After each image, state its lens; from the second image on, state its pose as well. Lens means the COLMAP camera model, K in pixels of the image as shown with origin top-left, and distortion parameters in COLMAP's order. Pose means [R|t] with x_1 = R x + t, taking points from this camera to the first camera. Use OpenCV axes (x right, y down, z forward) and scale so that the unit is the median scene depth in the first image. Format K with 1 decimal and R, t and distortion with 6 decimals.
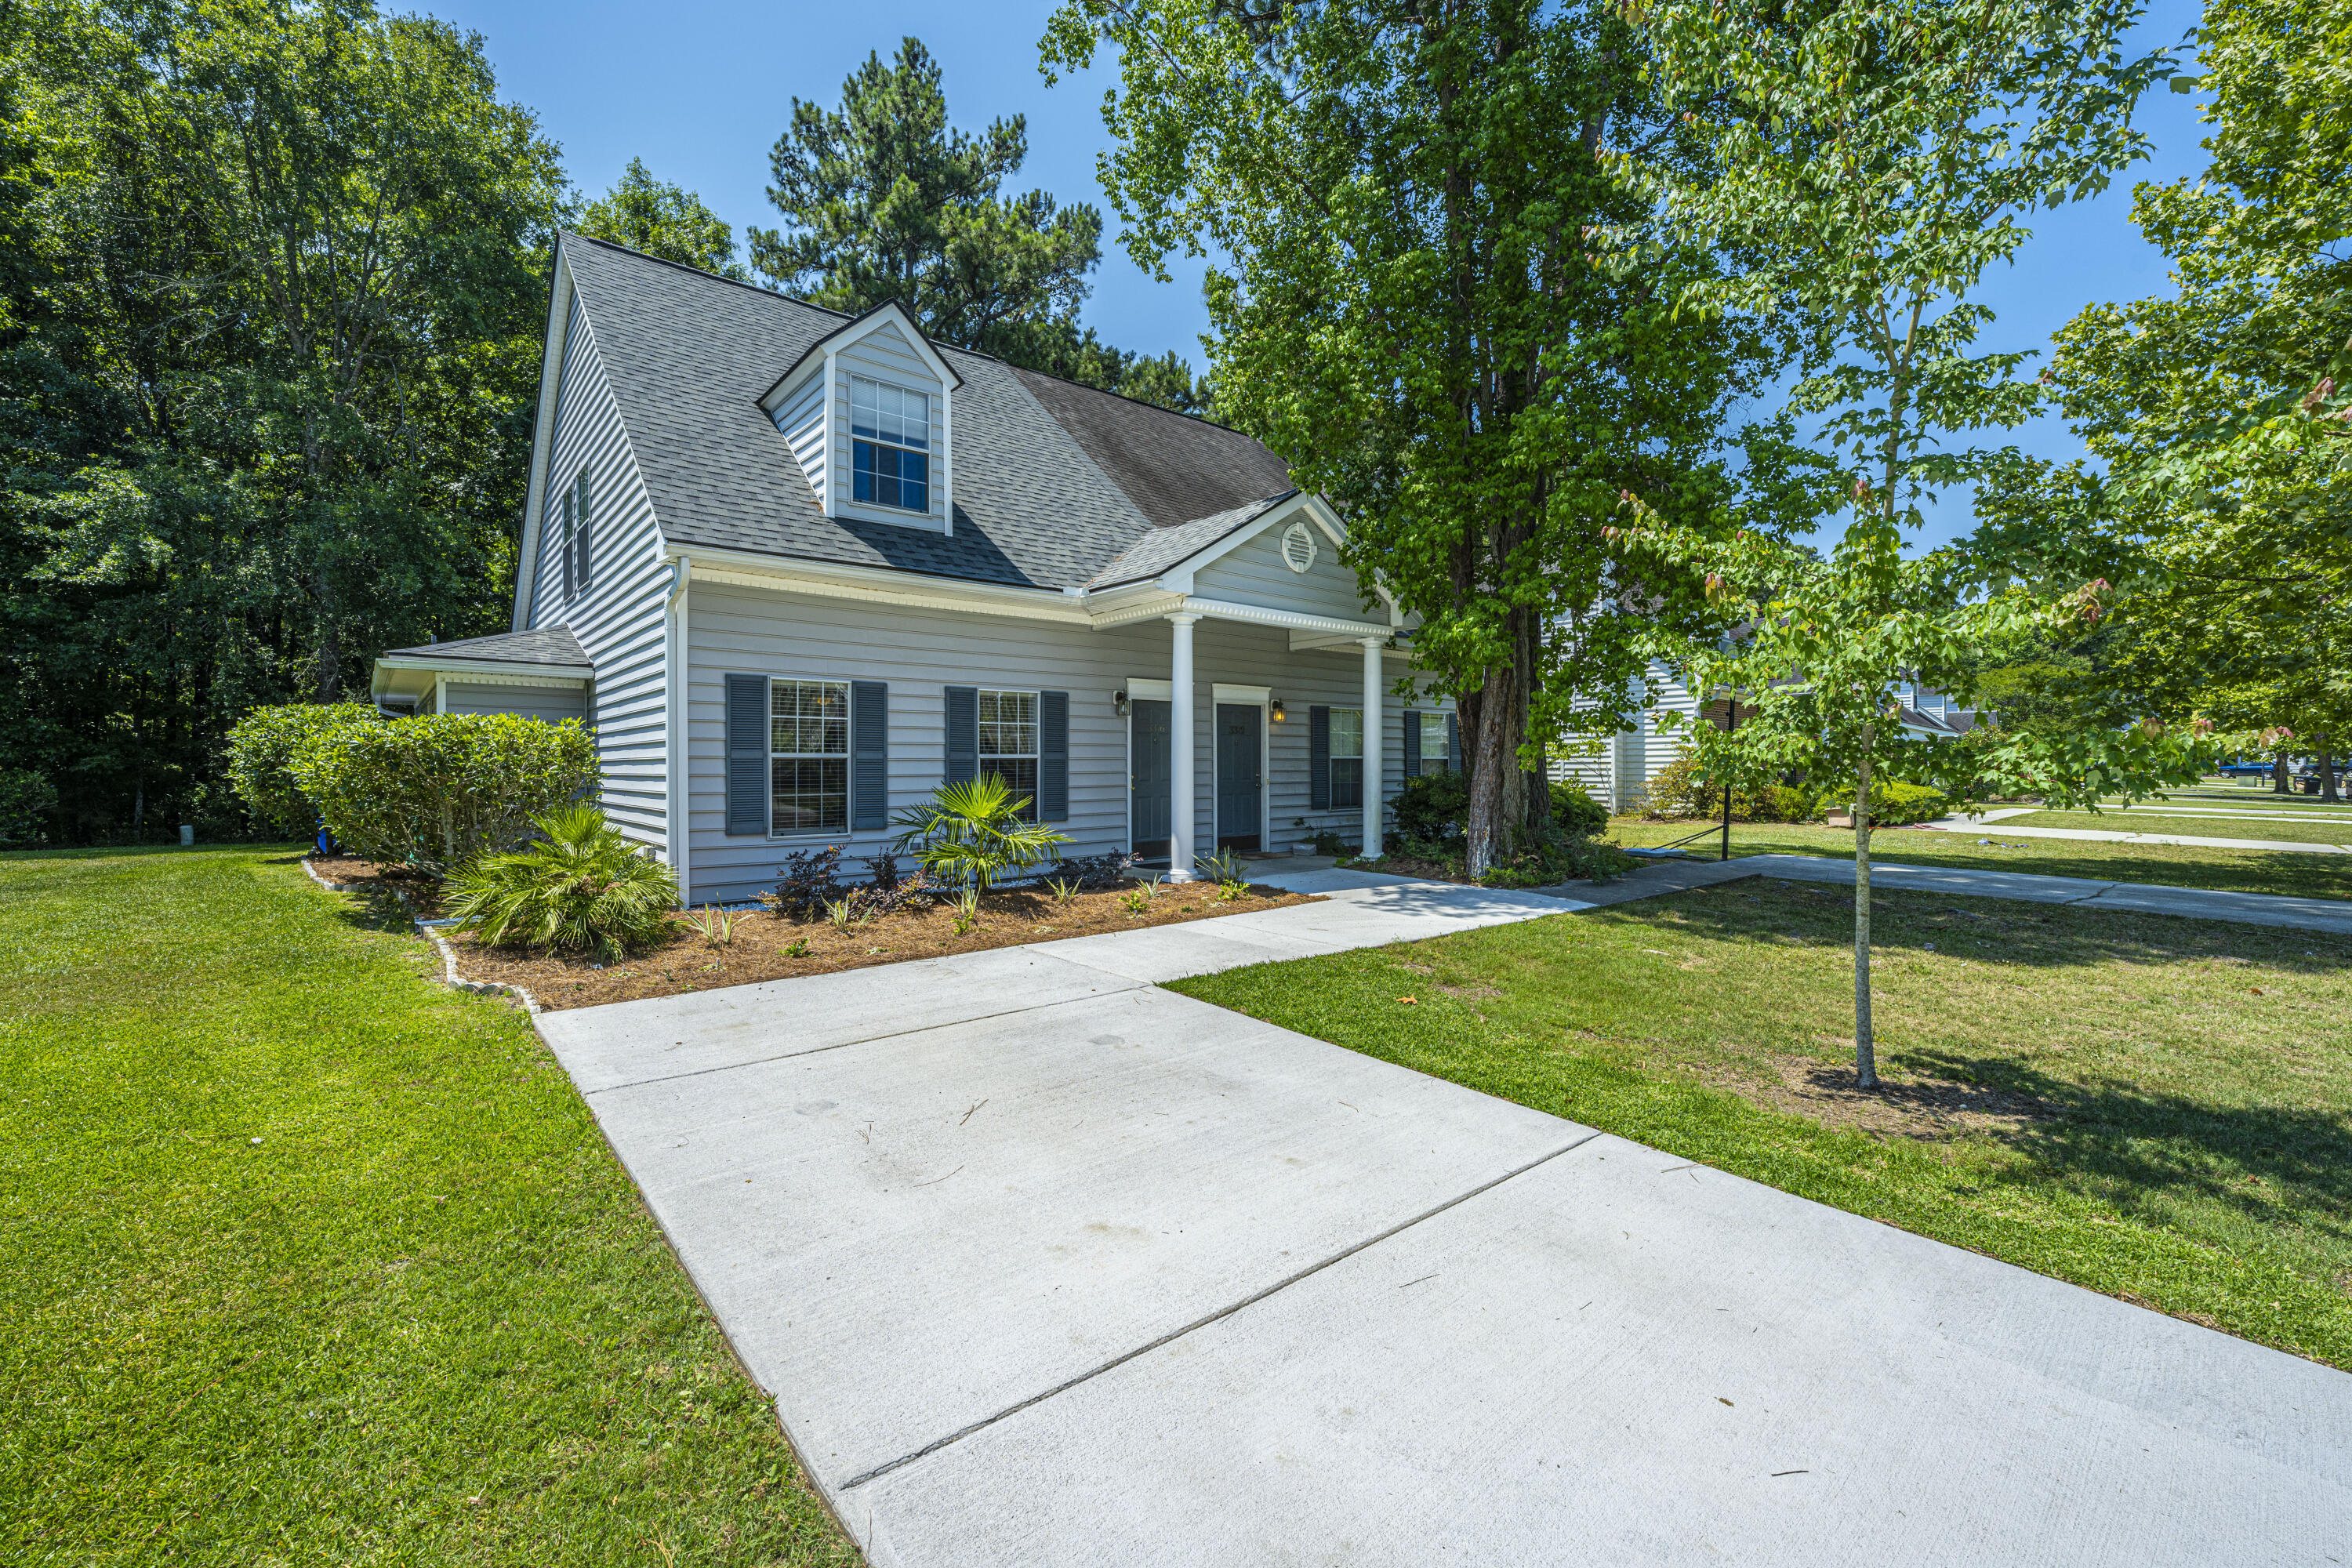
lens RADIAL K [[957.0, 0, 1152.0], [0, 957.0, 778.8], [0, 0, 1]] dist [0.000501, 0.000105]
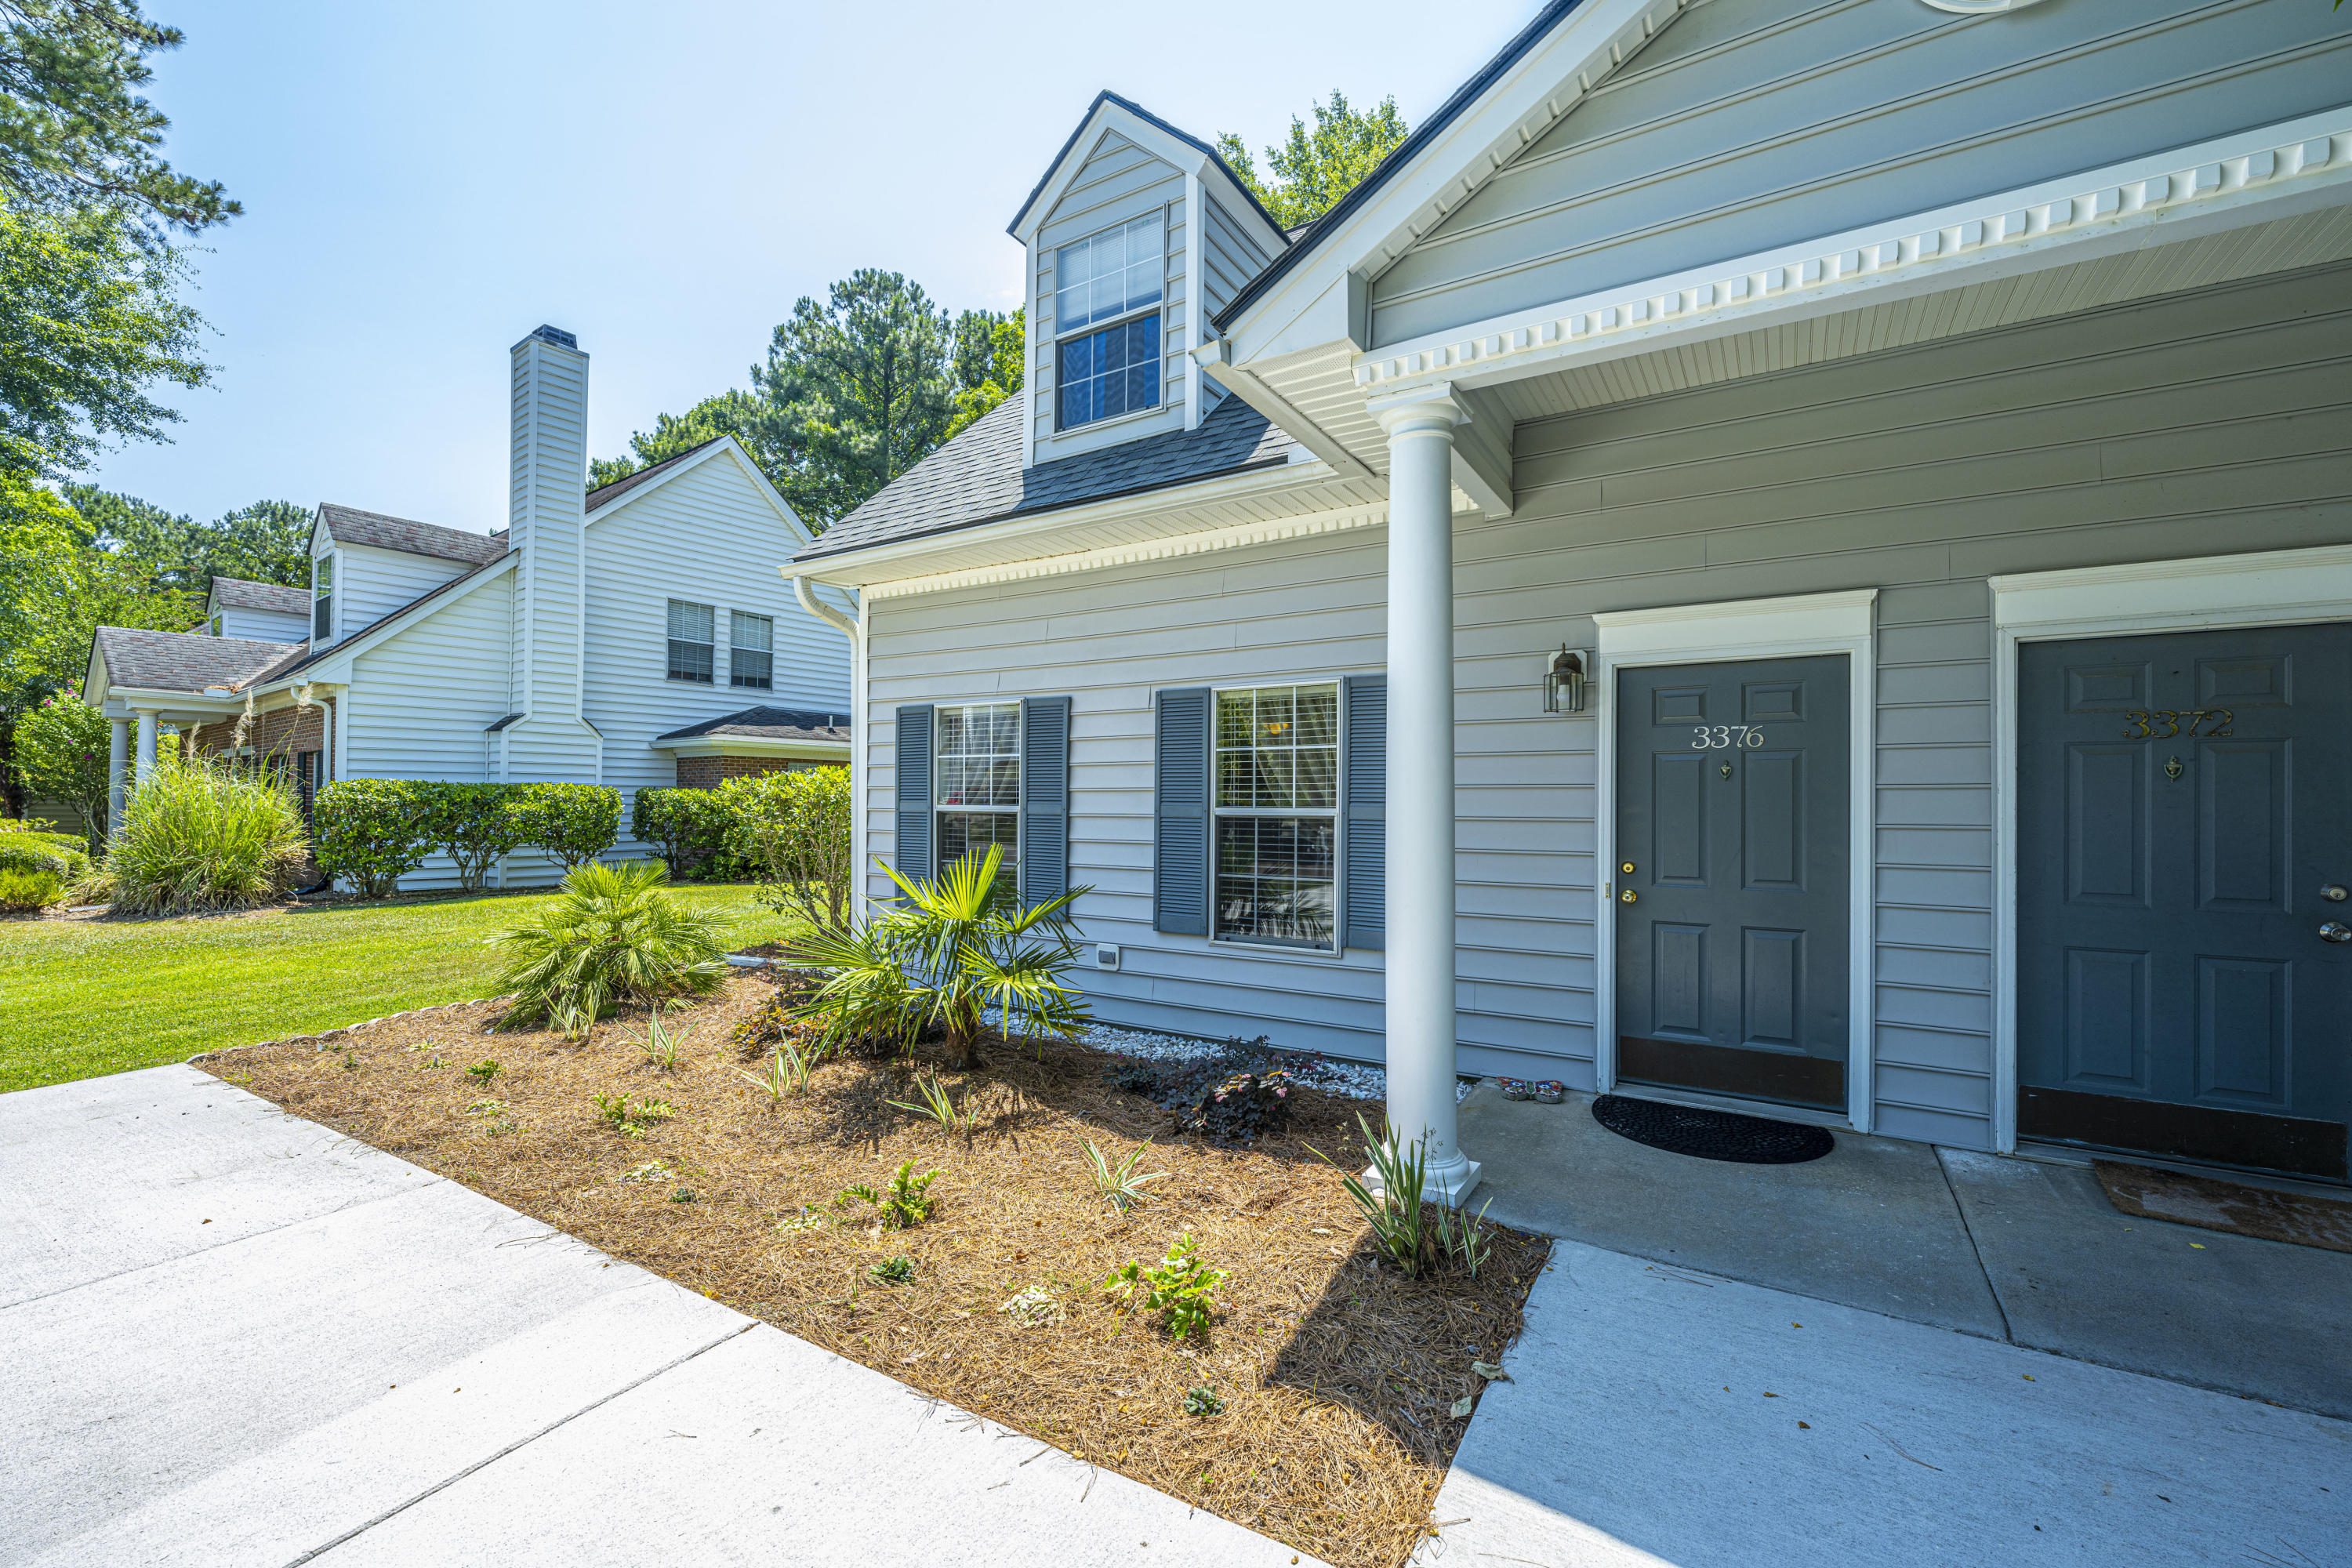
lens RADIAL K [[964.6, 0, 1090.4], [0, 964.6, 799.7], [0, 0, 1]] dist [0.002798, 0.000237]
pose [[0.299613, 0.006970, -0.954035, 0.332953], [-0.017589, 0.999844, 0.001781, -0.030506], [0.953899, 0.016247, 0.299689, 0.781732]]
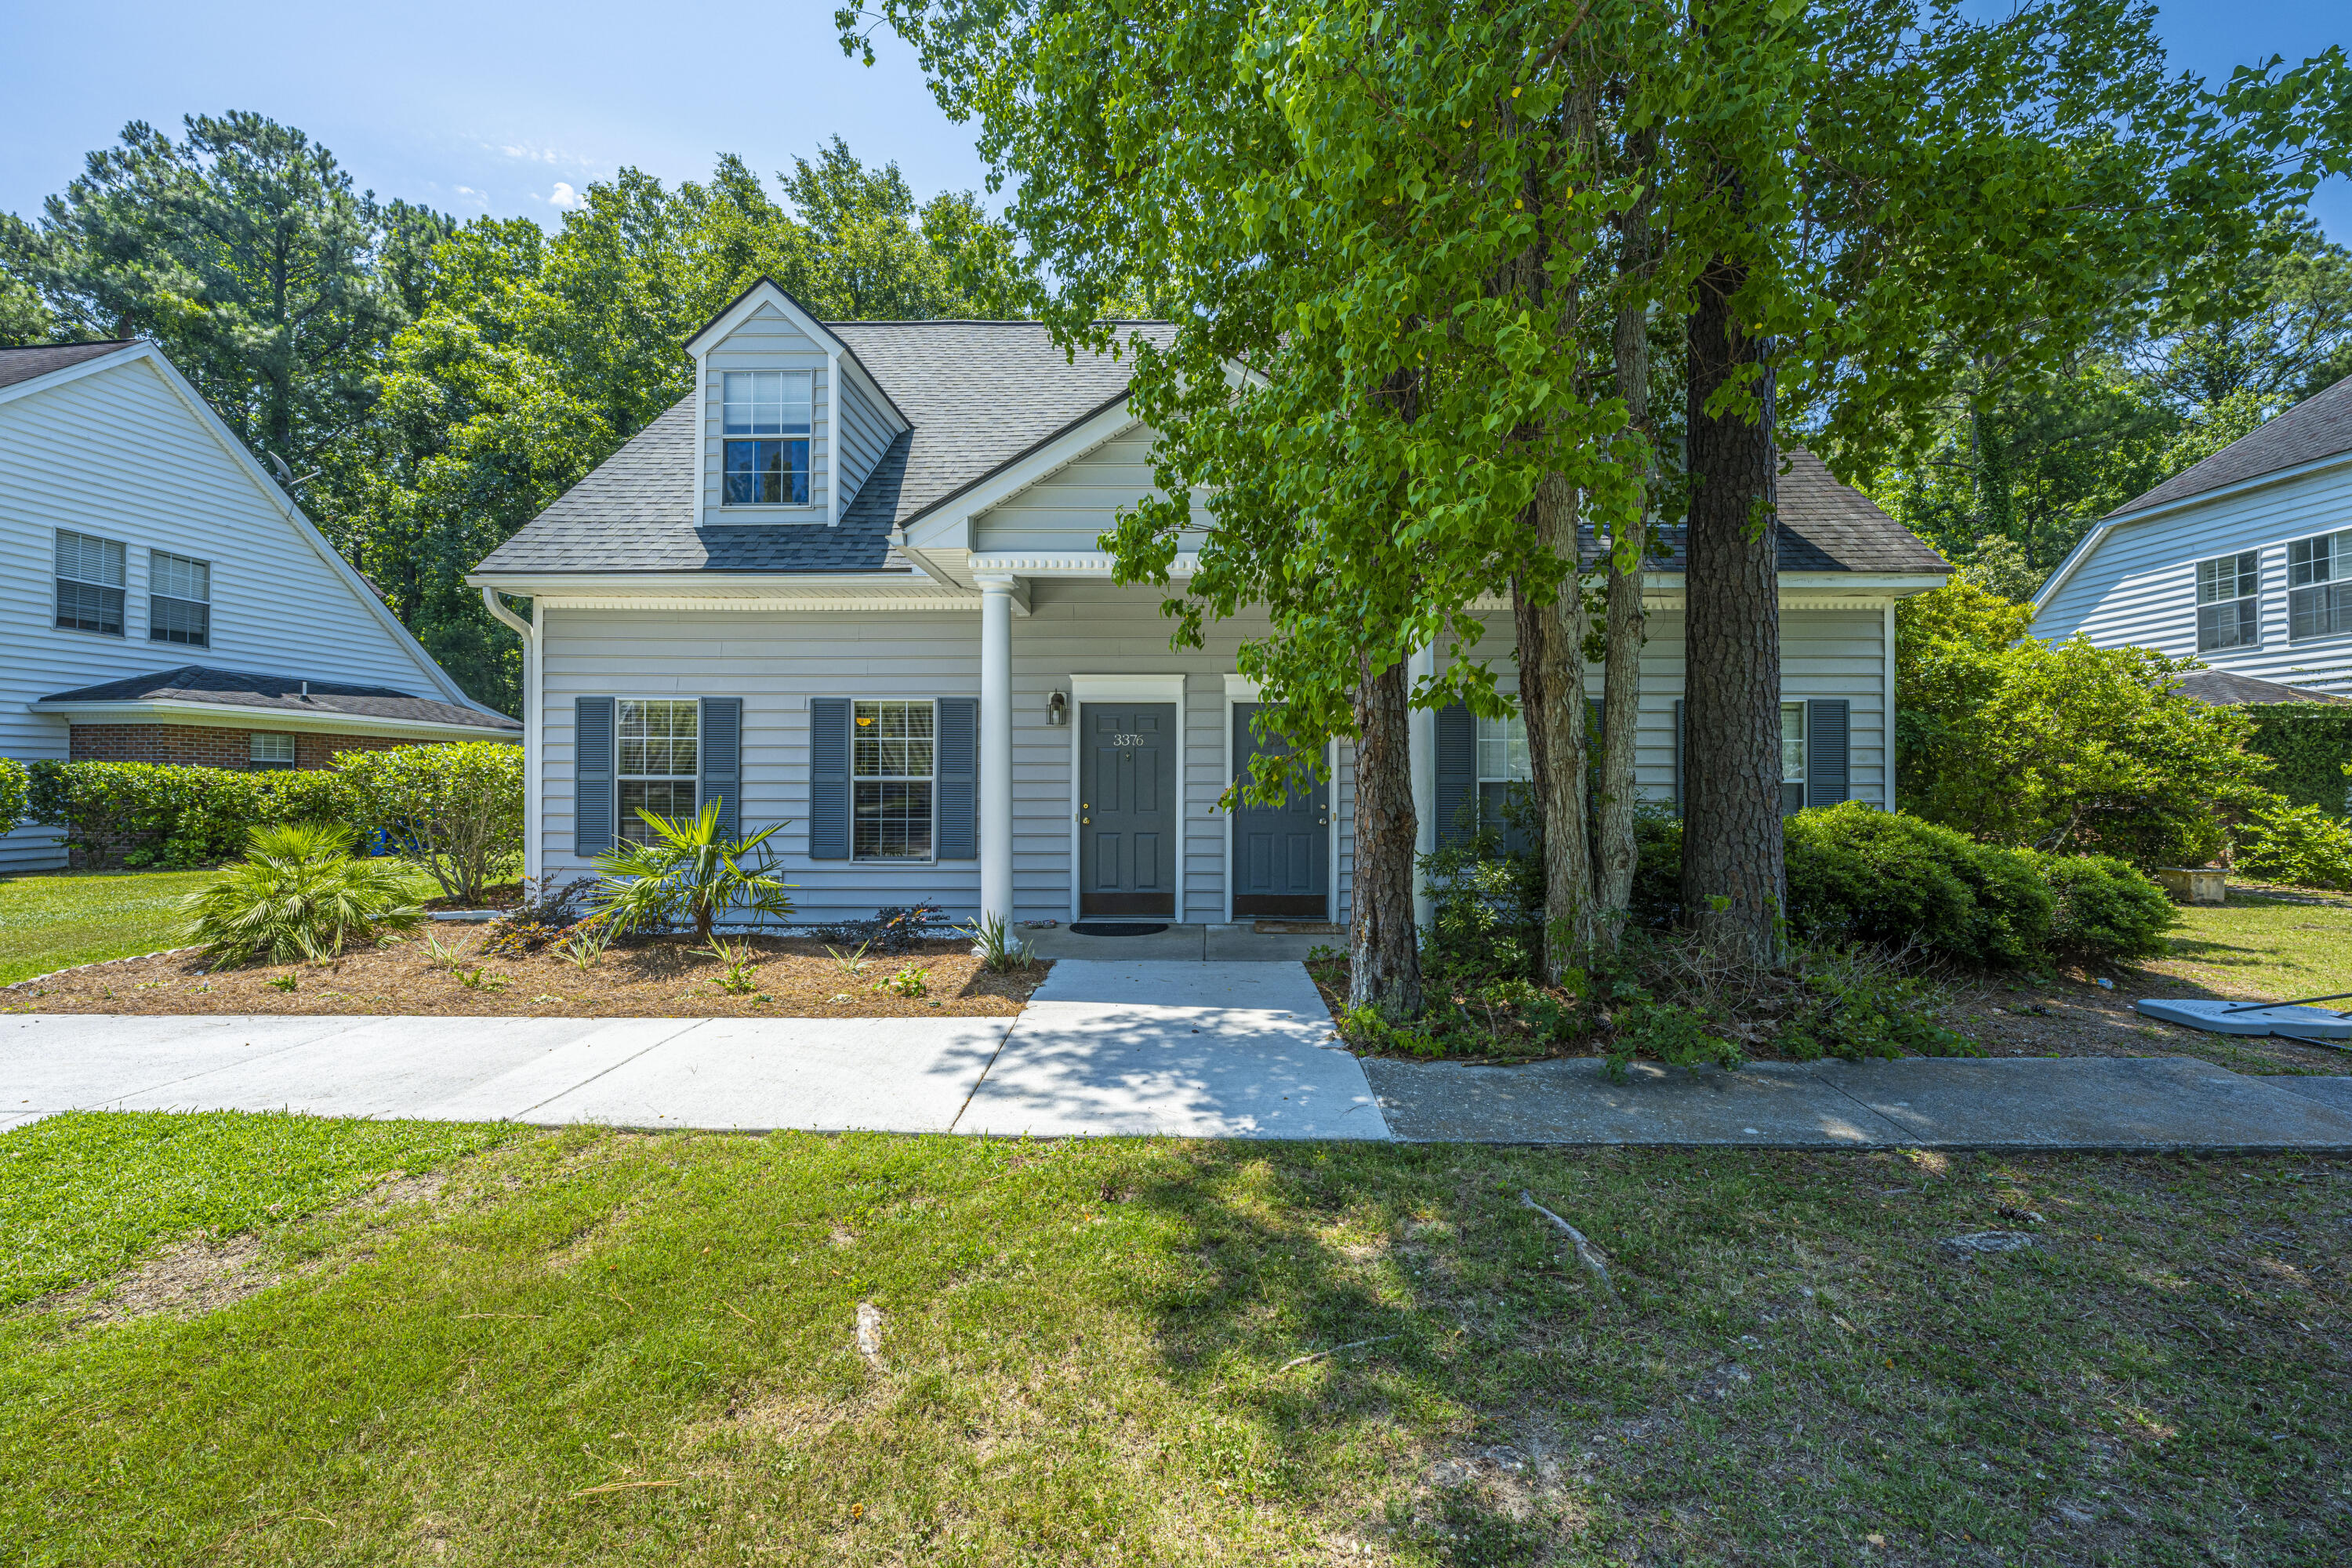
lens RADIAL K [[932.8, 0, 1141.0], [0, 932.8, 779.1], [0, 0, 1]] dist [0.010831, 0.000235]
pose [[0.764799, 0.005486, -0.644246, 0.563640], [-0.015444, 0.999833, -0.009820, -0.019029], [0.644084, 0.017460, 0.764755, 0.539462]]
